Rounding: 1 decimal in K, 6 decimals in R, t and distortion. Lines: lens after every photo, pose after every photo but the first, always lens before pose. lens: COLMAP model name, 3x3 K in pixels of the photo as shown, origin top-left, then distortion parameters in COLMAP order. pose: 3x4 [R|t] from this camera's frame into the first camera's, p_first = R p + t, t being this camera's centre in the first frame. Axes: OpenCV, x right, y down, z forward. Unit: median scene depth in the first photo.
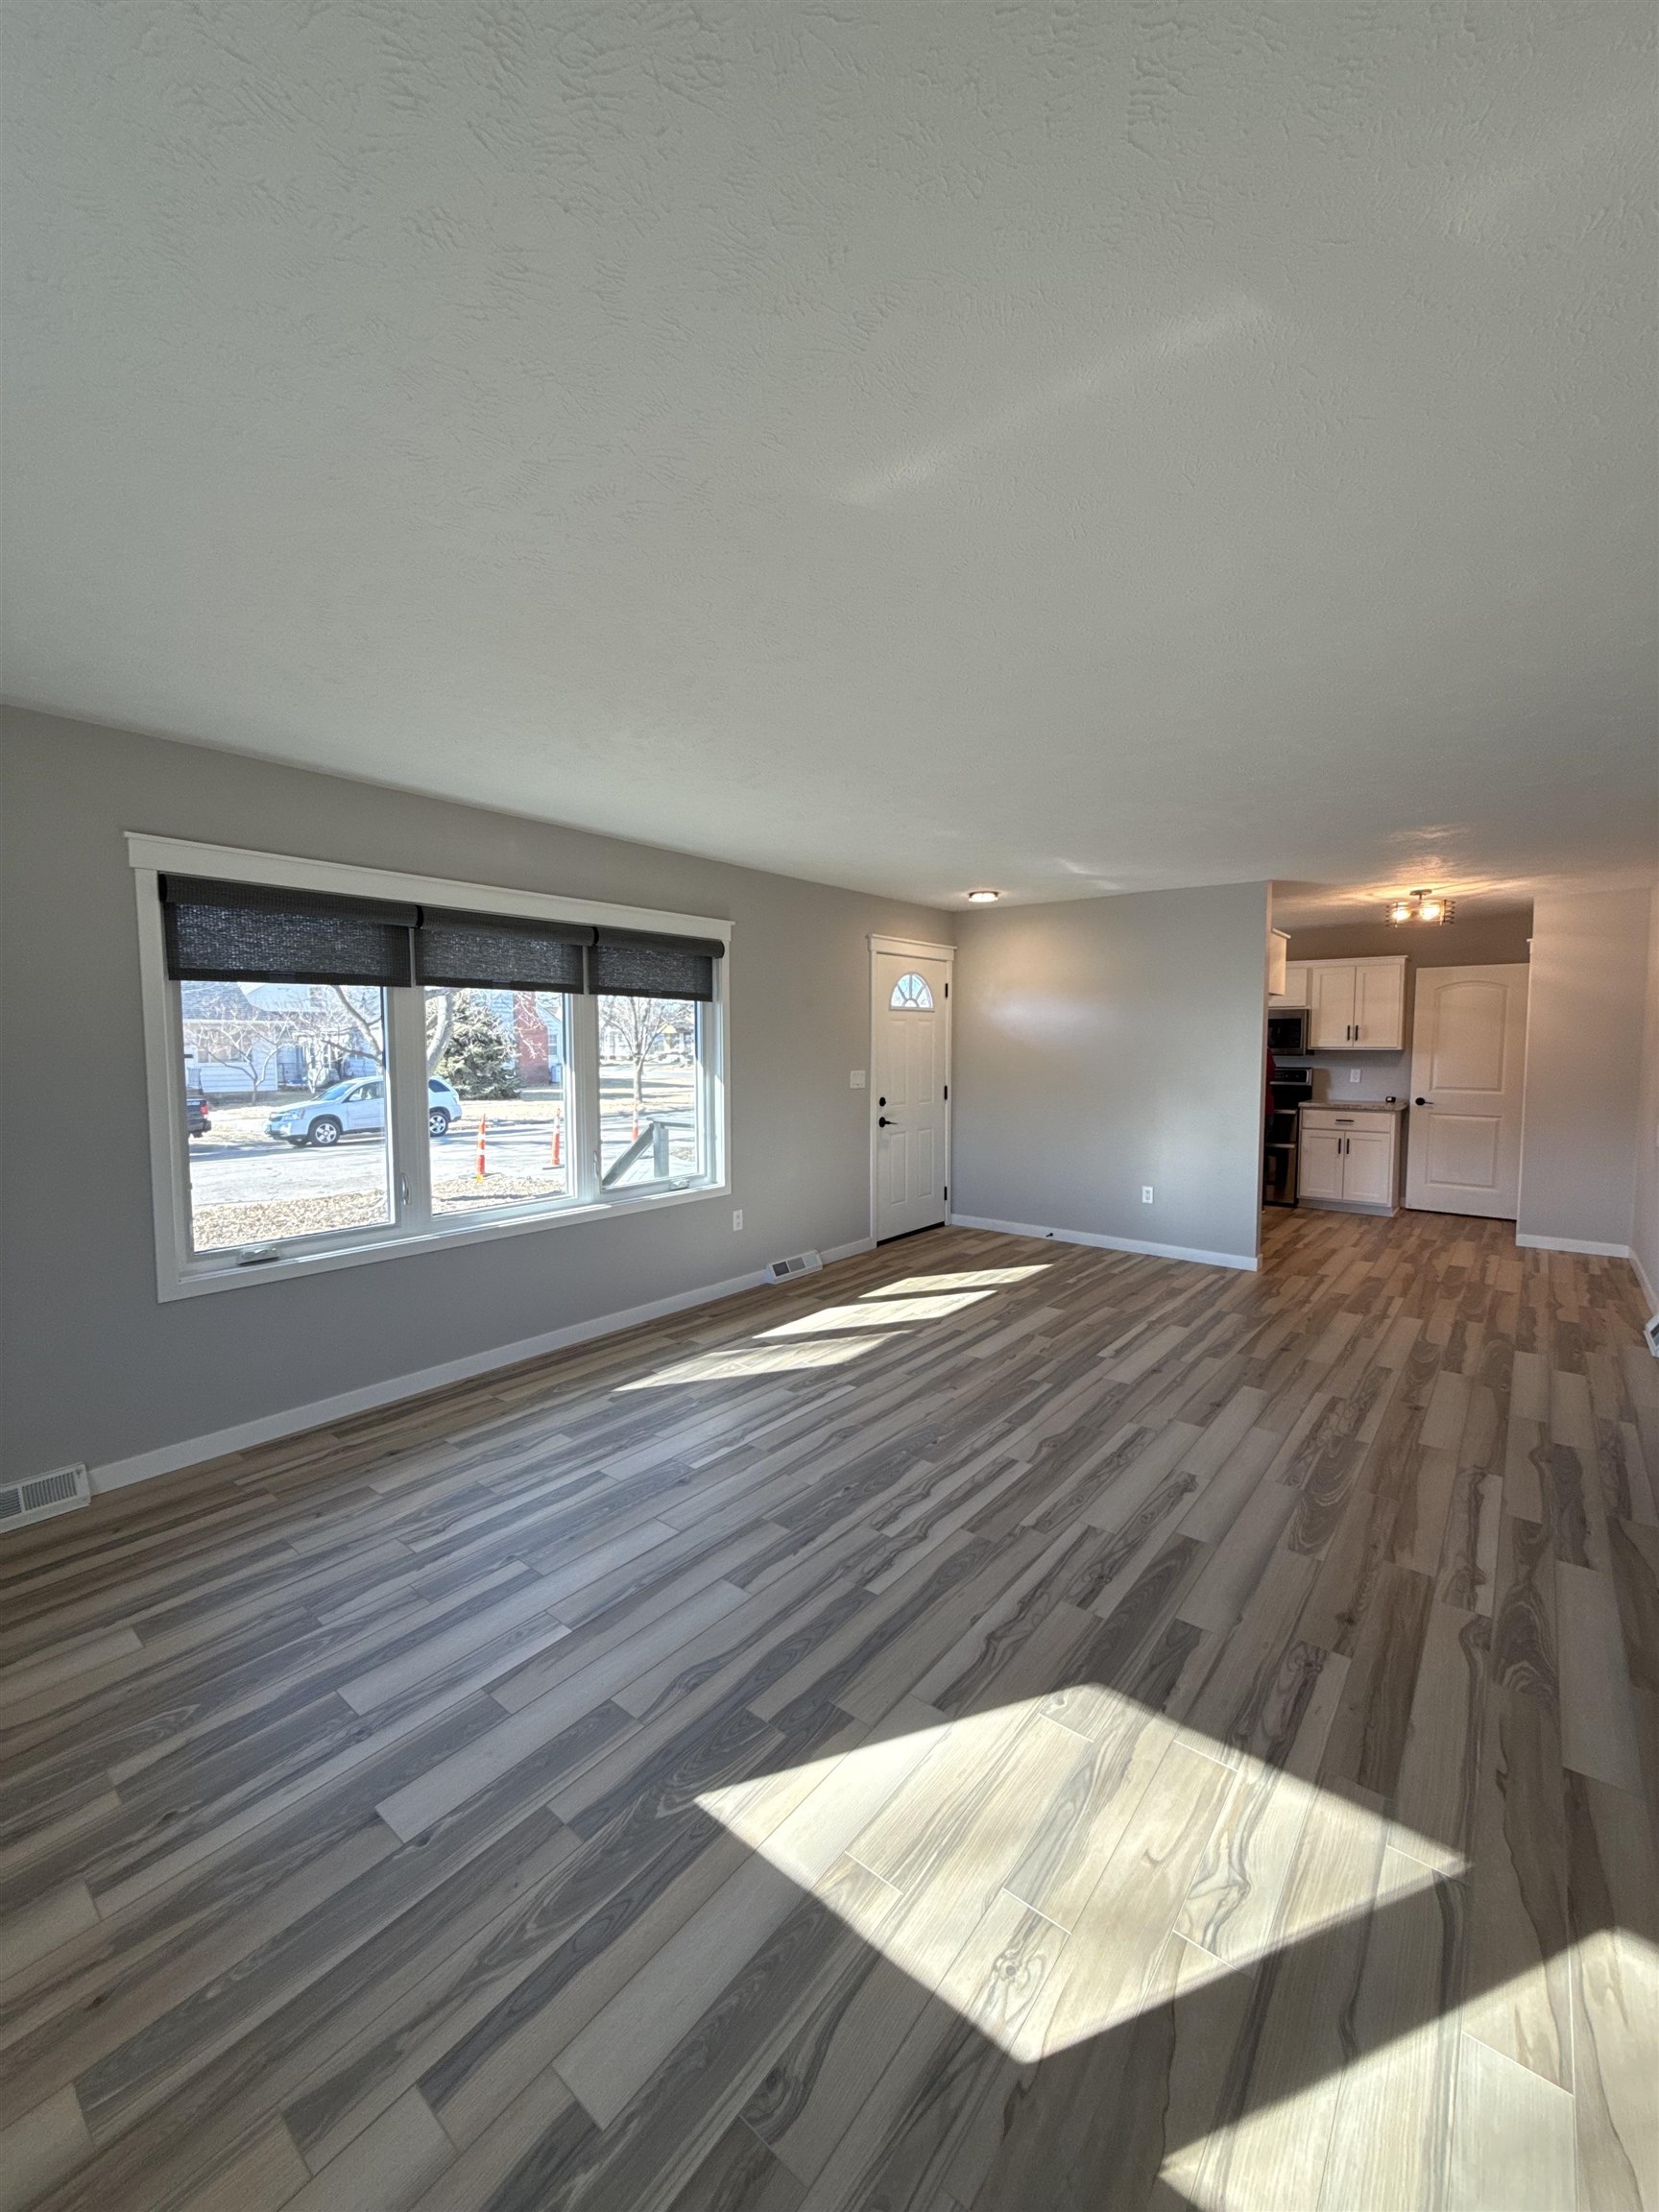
lens RADIAL K [[878.3, 0, 831.2], [0, 878.3, 1104.2], [0, 0, 1]] dist [-0.000127, -0.000040]
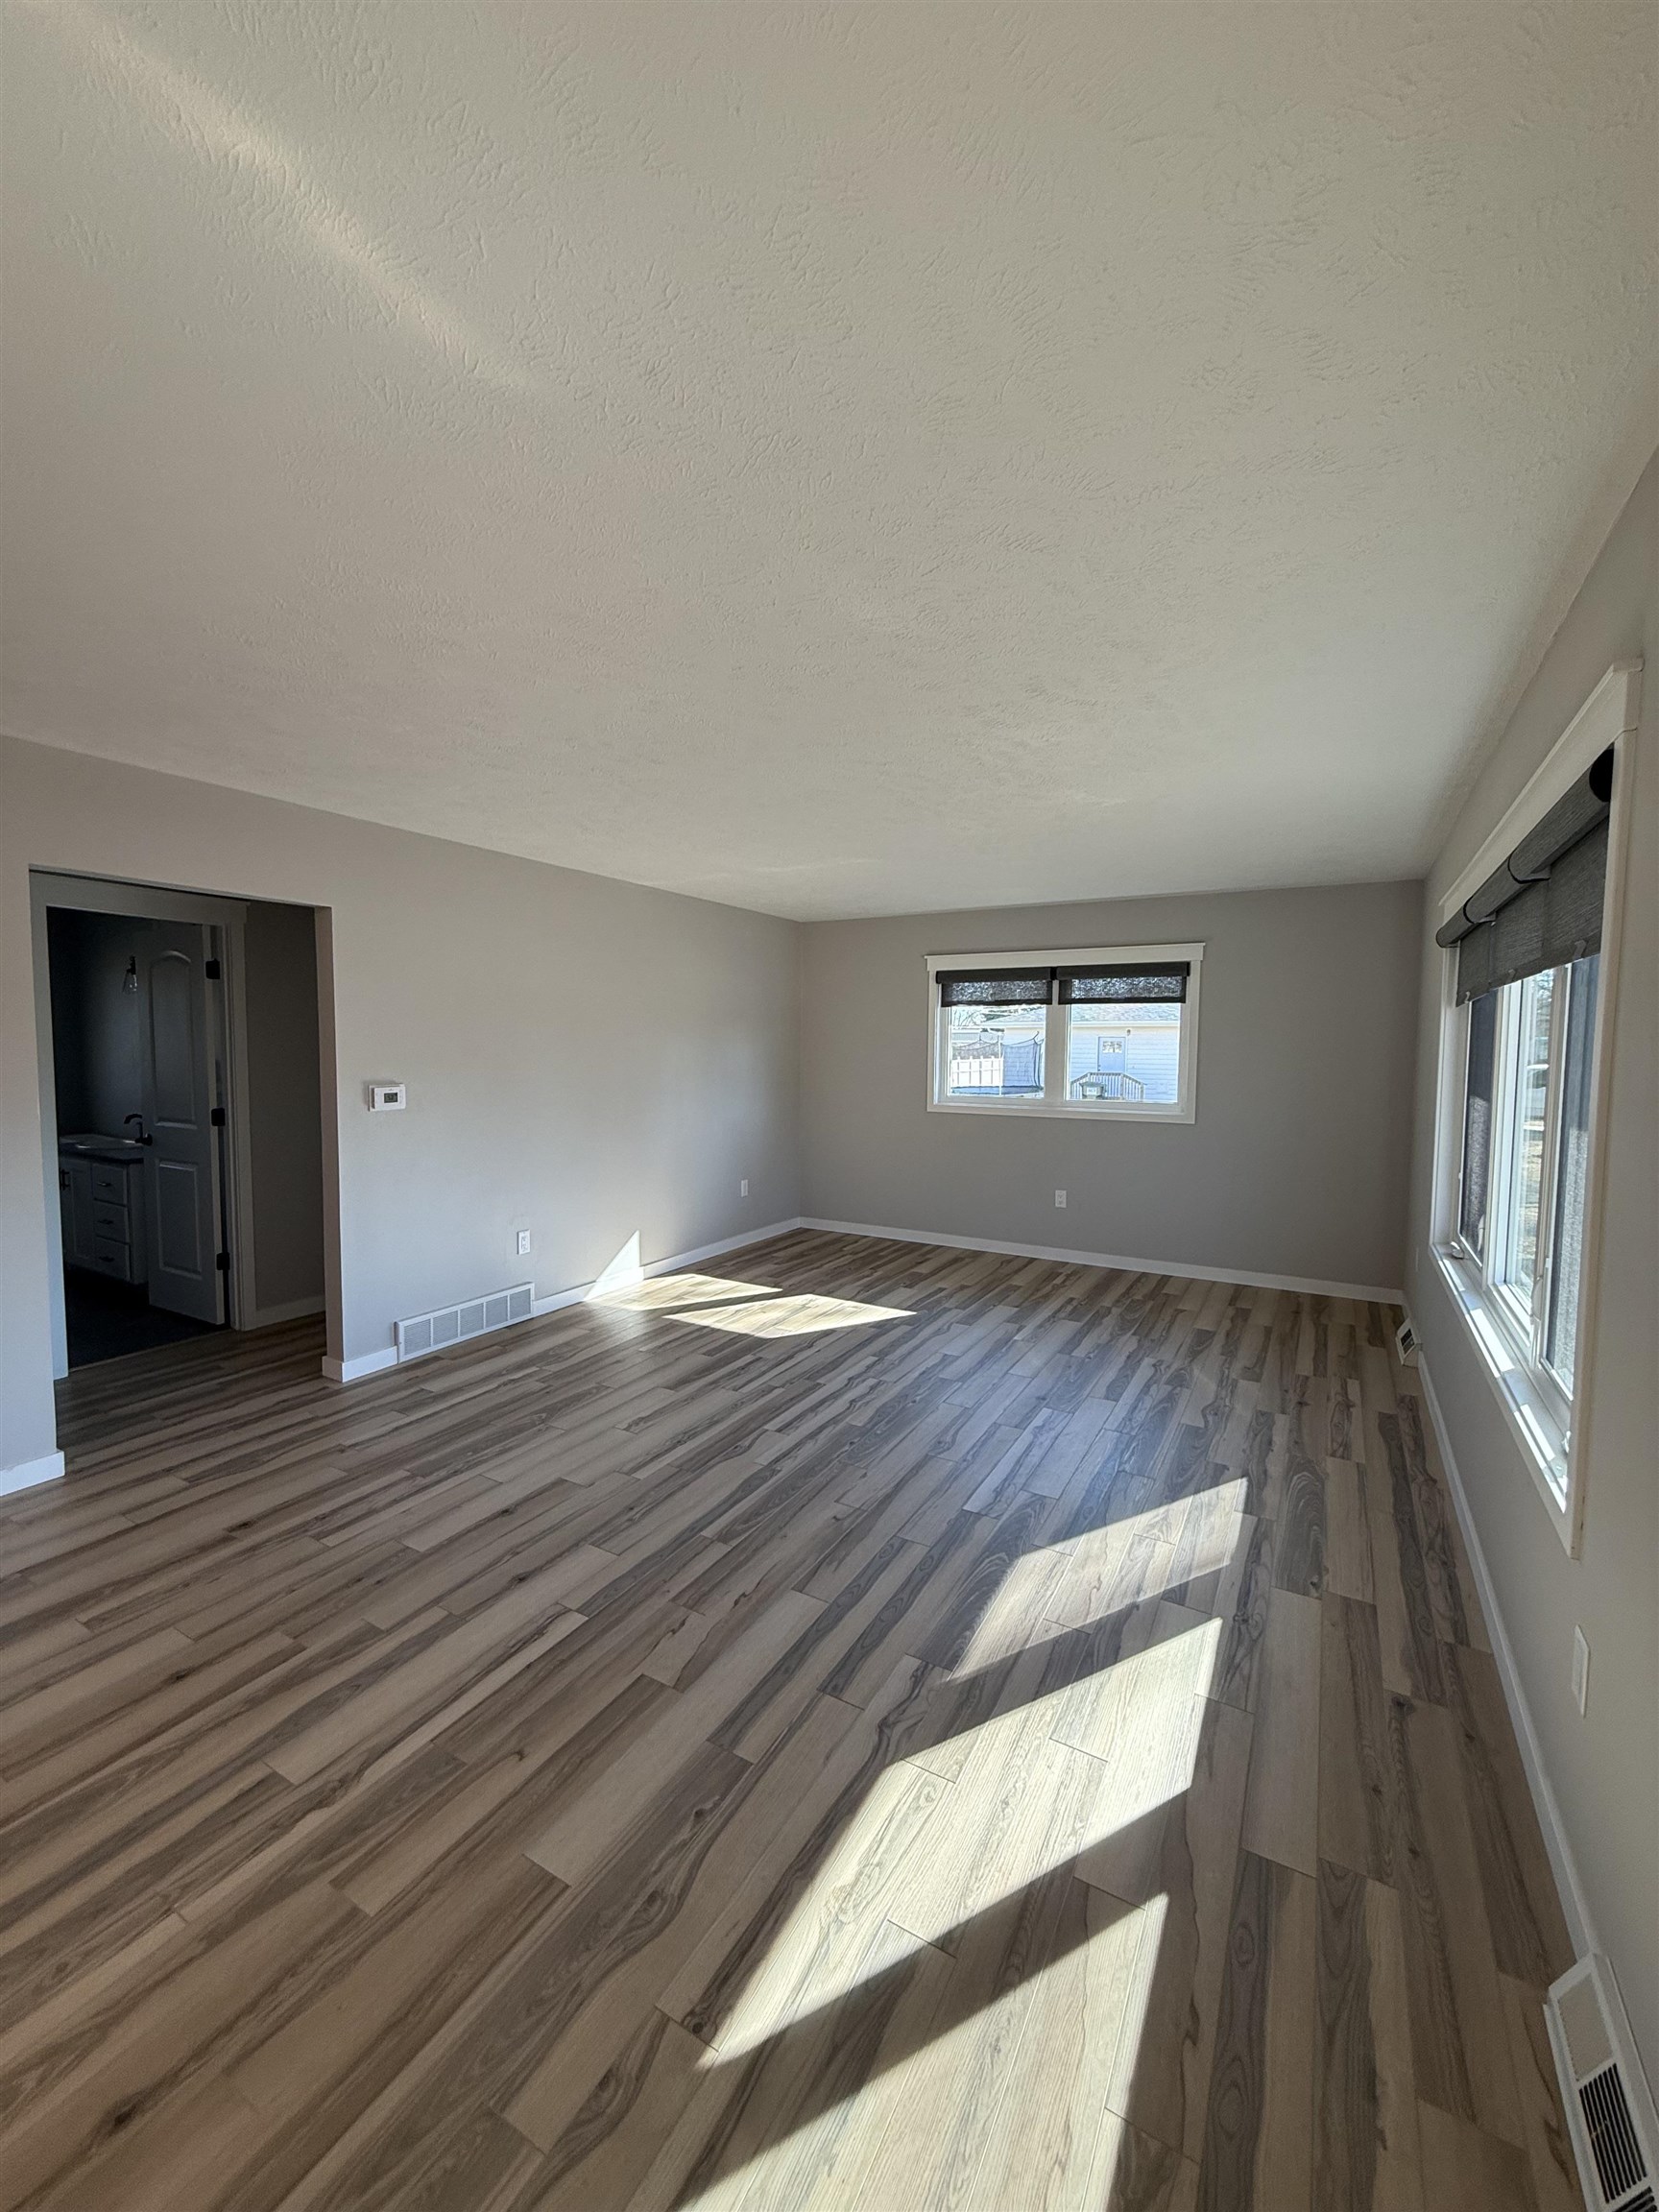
lens RADIAL K [[878.3, 0, 829.1], [0, 878.3, 1101.6], [0, 0, 1]] dist [-0.000127, -0.000040]
pose [[-0.987836, 0.002704, -0.155477, 0.269242], [-0.018411, 0.990782, 0.134212, -0.131179], [0.154407, 0.135442, -0.978680, 1.733658]]
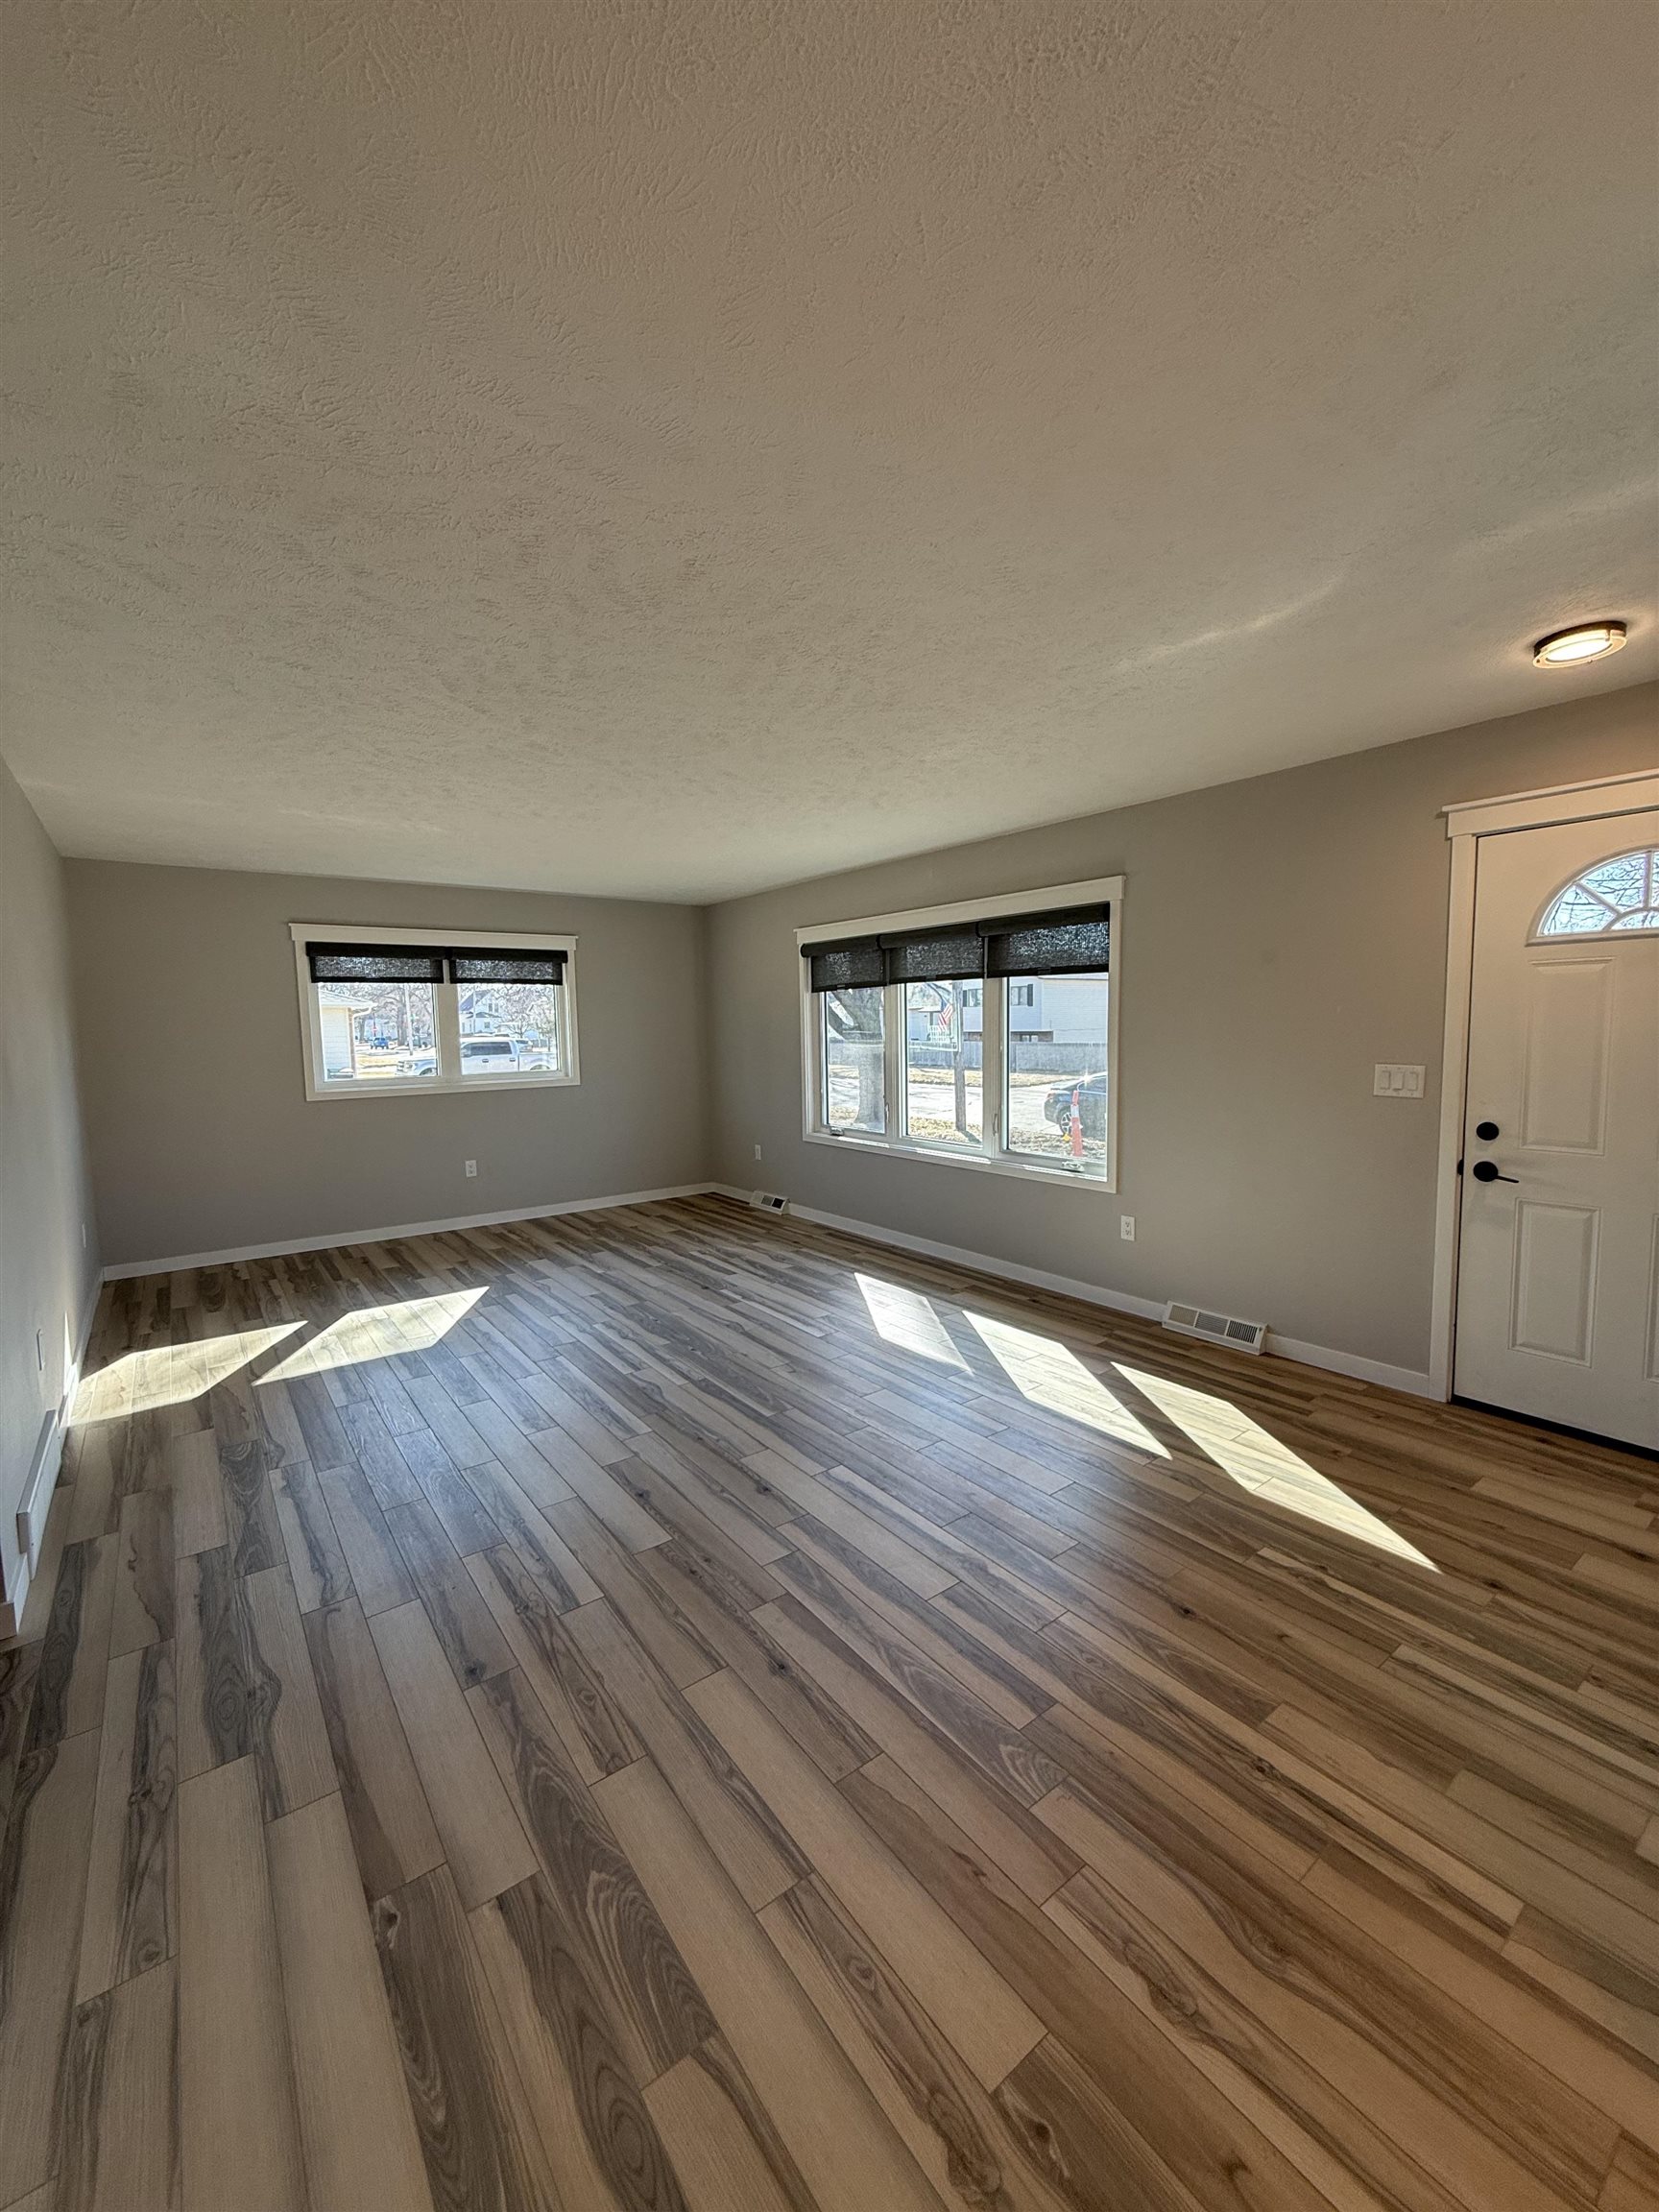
lens RADIAL K [[878.3, 0, 827.9], [0, 878.3, 1102.6], [0, 0, 1]] dist [-0.000127, -0.000040]
pose [[-0.248086, 0.093591, -0.964206, 1.093888], [-0.052438, 0.992565, 0.109836, -0.093734], [0.967318, 0.077810, -0.241334, 1.295602]]
